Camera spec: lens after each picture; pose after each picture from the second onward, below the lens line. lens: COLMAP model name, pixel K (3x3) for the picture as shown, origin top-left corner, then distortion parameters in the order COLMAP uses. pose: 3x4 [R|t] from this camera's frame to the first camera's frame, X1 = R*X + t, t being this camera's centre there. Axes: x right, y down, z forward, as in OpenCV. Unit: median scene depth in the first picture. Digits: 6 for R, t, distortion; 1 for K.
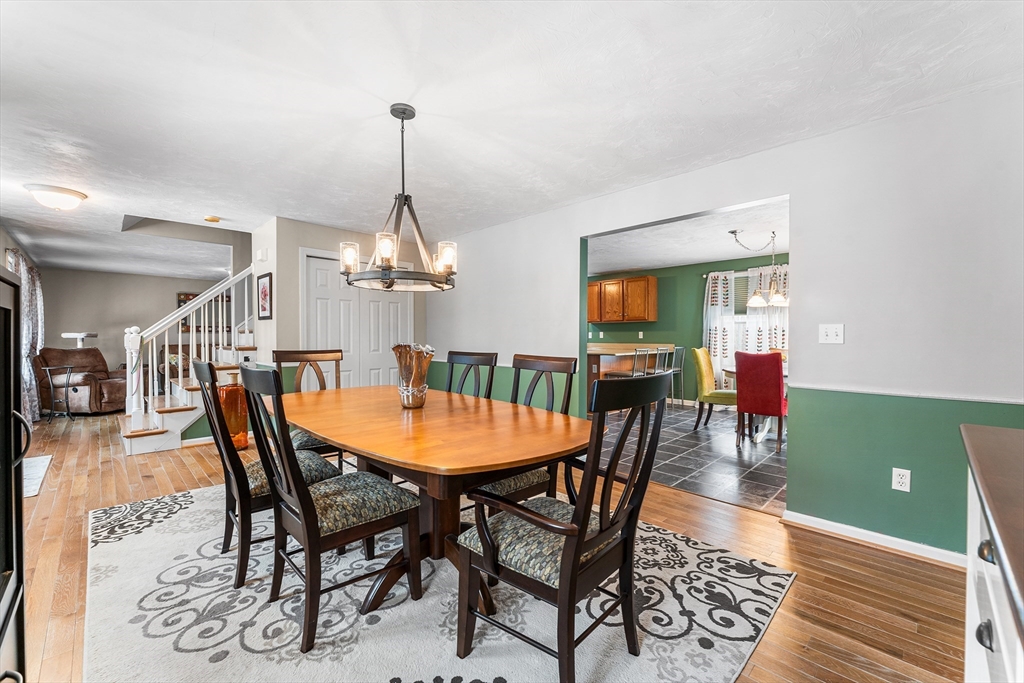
lens RADIAL K [[420.6, 0, 510.1], [0, 420.6, 342.2], [0, 0, 1]] dist [-0.007895, -0.000033]
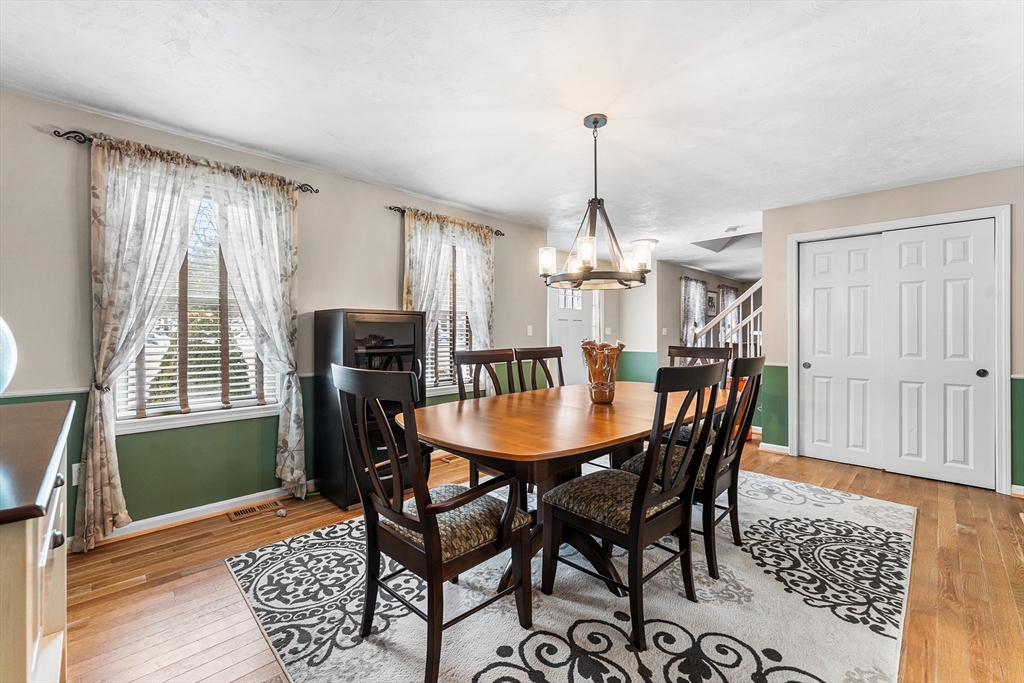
lens RADIAL K [[420.6, 0, 521.5], [0, 420.6, 332.3], [0, 0, 1]] dist [-0.007895, -0.000033]
pose [[-0.003295, -0.010469, 0.999940, -1.807205], [0.008005, 0.999913, 0.010495, -0.036690], [-0.999963, 0.008039, -0.003211, 1.655209]]
